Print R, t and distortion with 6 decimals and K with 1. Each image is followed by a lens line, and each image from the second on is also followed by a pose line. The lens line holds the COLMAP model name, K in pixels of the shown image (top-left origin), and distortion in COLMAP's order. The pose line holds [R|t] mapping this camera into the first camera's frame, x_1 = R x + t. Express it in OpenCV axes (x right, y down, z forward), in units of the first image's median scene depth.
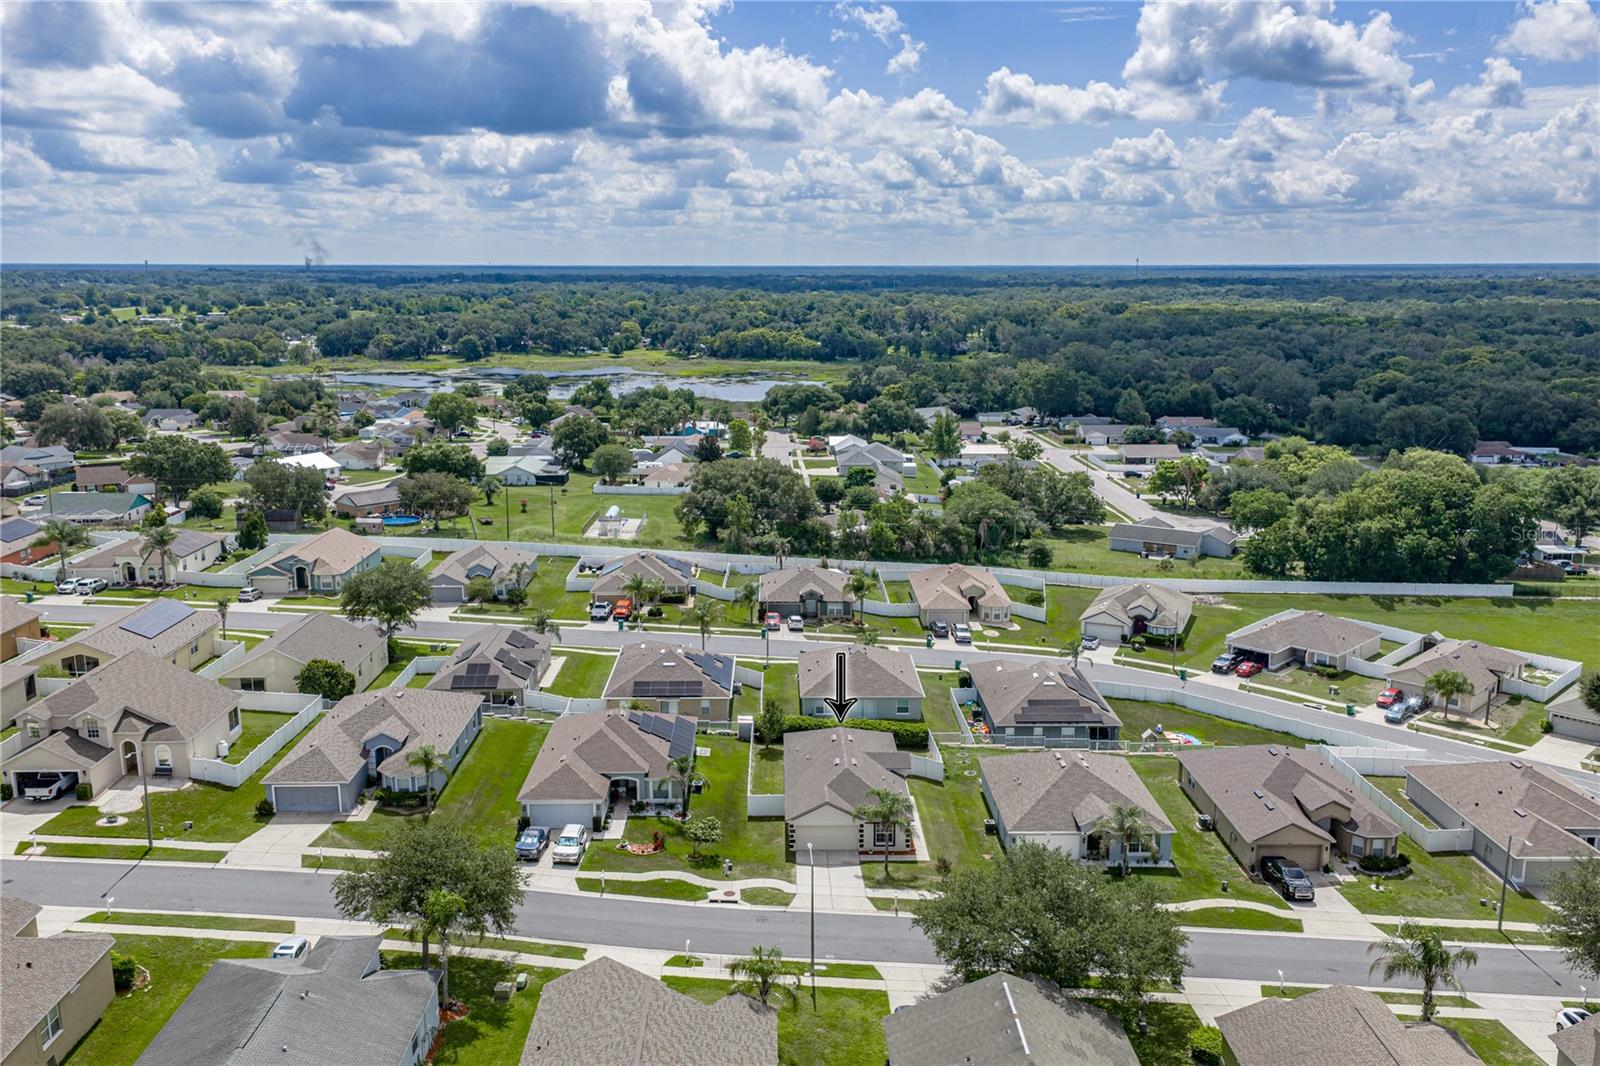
lens RADIAL K [[1271.7, 0, 800.0], [0, 1271.7, 533.0], [0, 0, 1]] dist [0.032299, -0.003660]
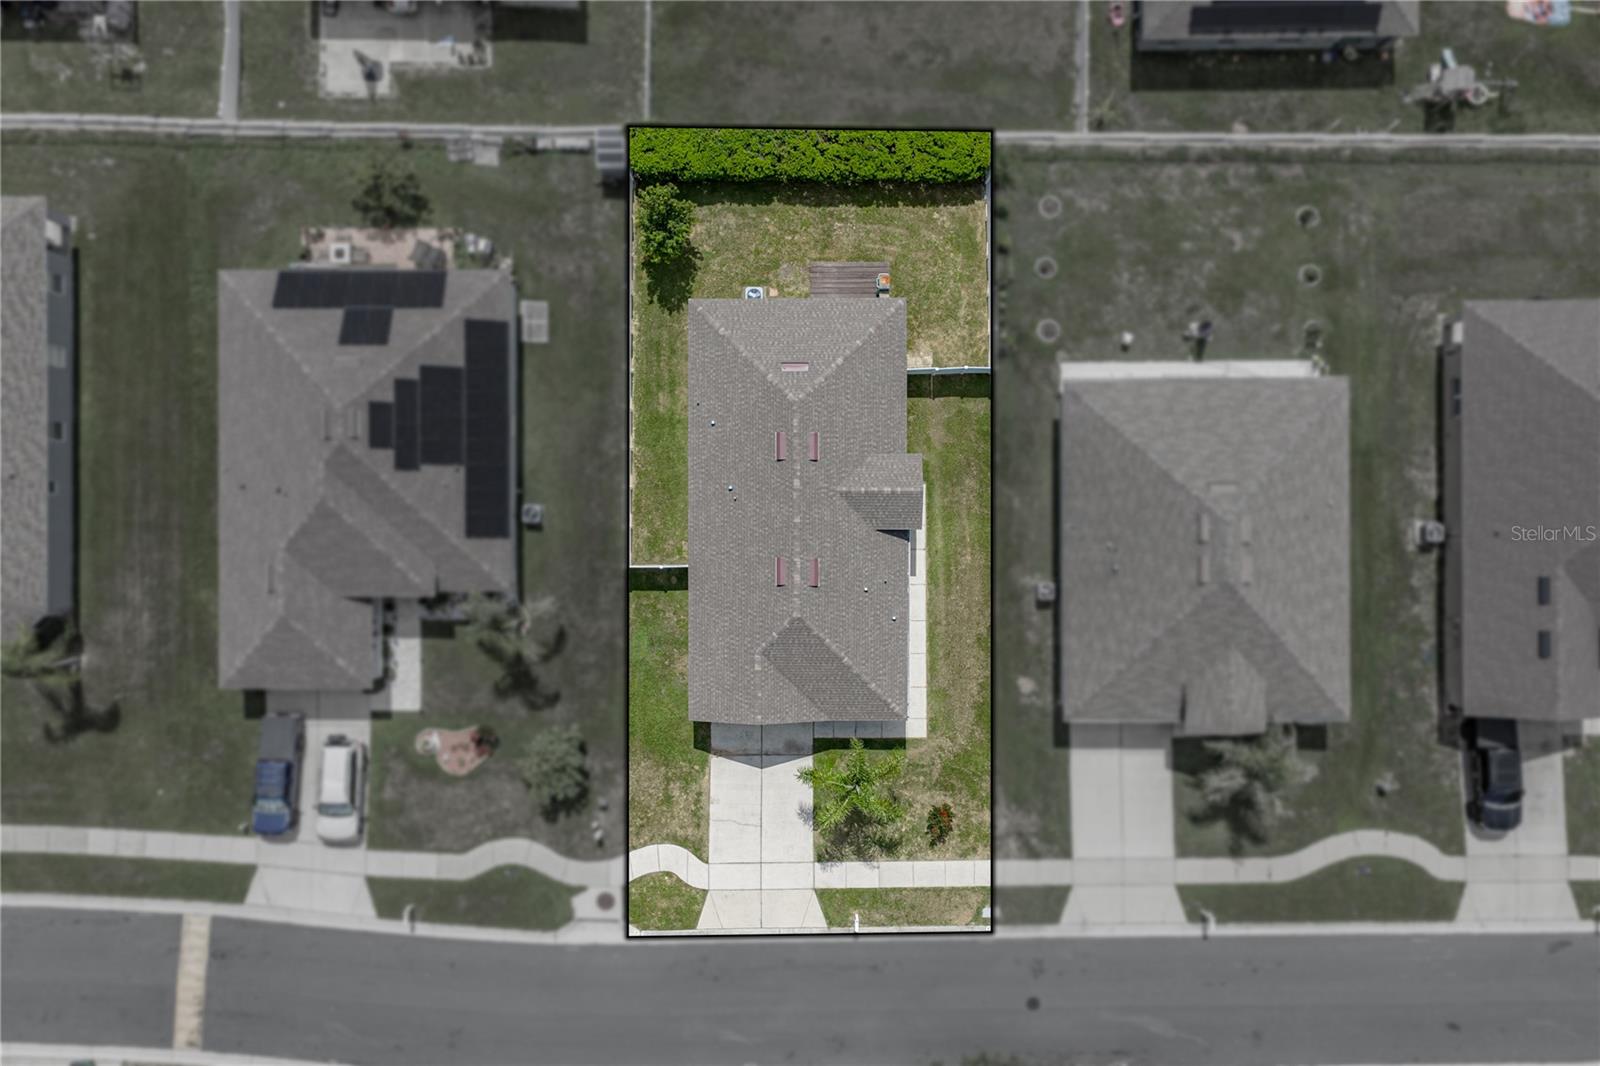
lens RADIAL K [[1319.5, 0, 800.0], [0, 1319.5, 533.0], [0, 0, 1]] dist [0.031097, -0.002391]
pose [[0.999854, 0.010739, -0.013272, 0.048002], [0.010584, 0.220072, 0.975426, -0.387047], [0.013396, -0.975425, 0.219926, 0.935574]]
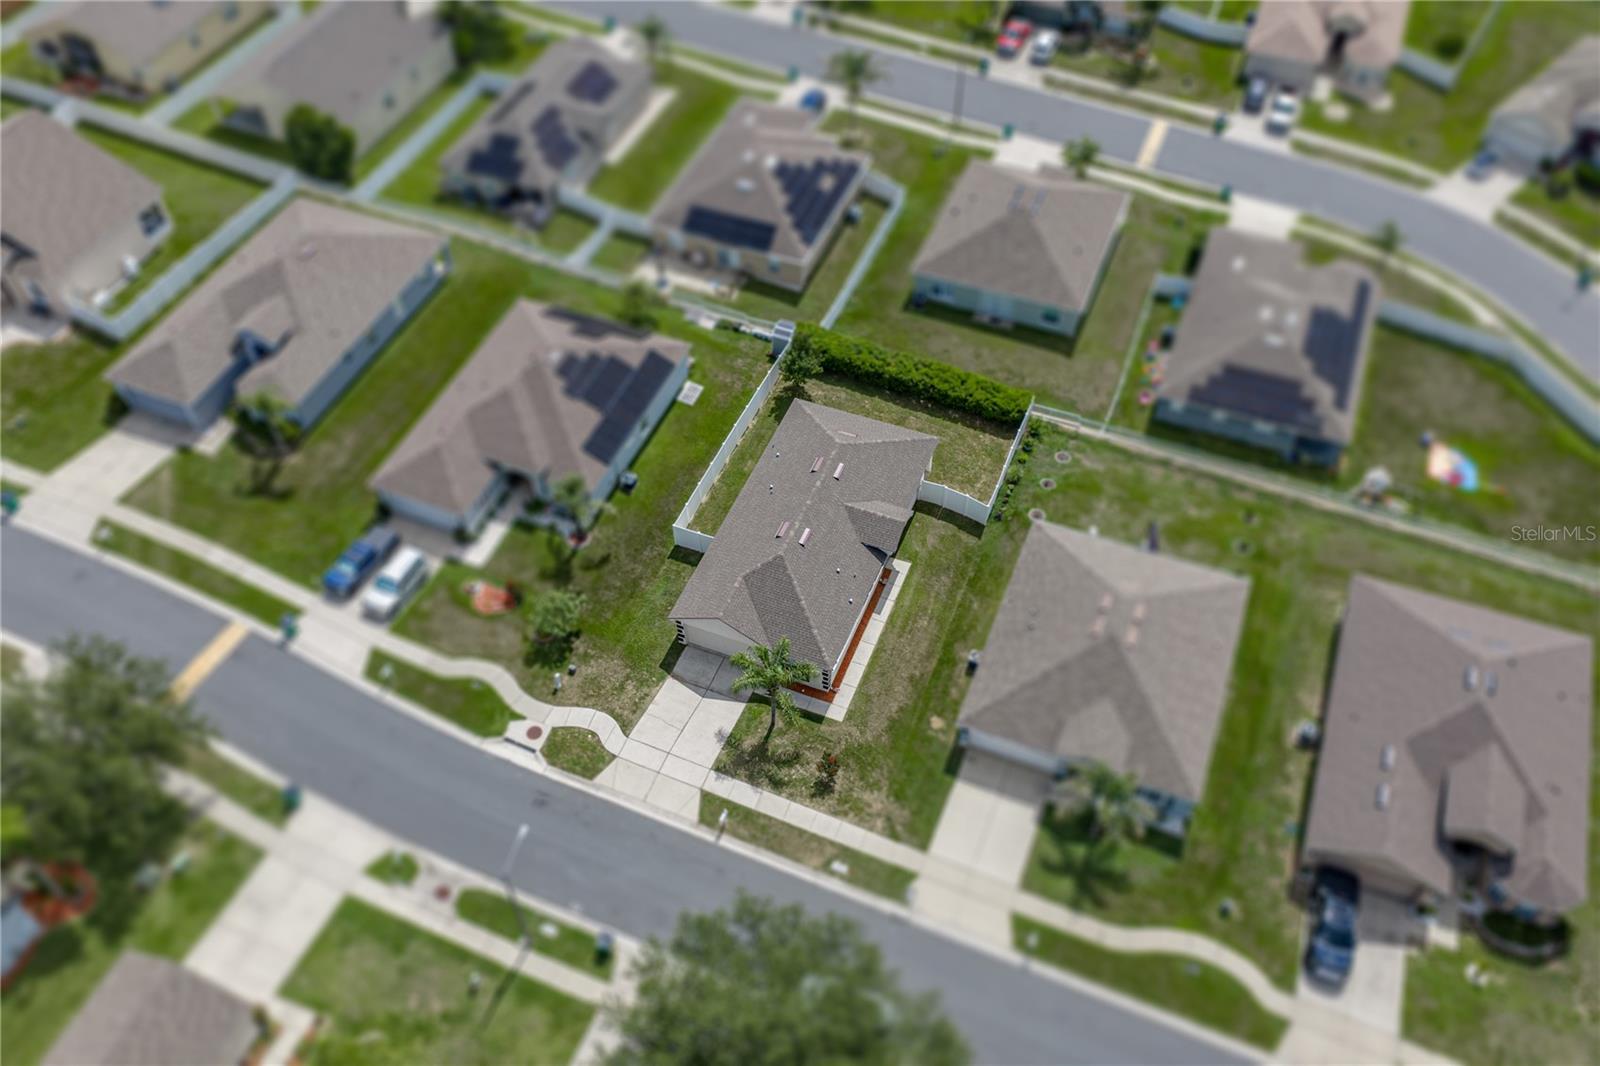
lens RADIAL K [[1271.7, 0, 800.0], [0, 1271.7, 533.0], [0, 0, 1]] dist [0.032299, -0.003660]
pose [[0.922627, 0.292780, -0.251076, 0.227230], [-0.072860, 0.771556, 0.631975, -0.280449], [0.378749, -0.564784, 0.733191, 0.508701]]
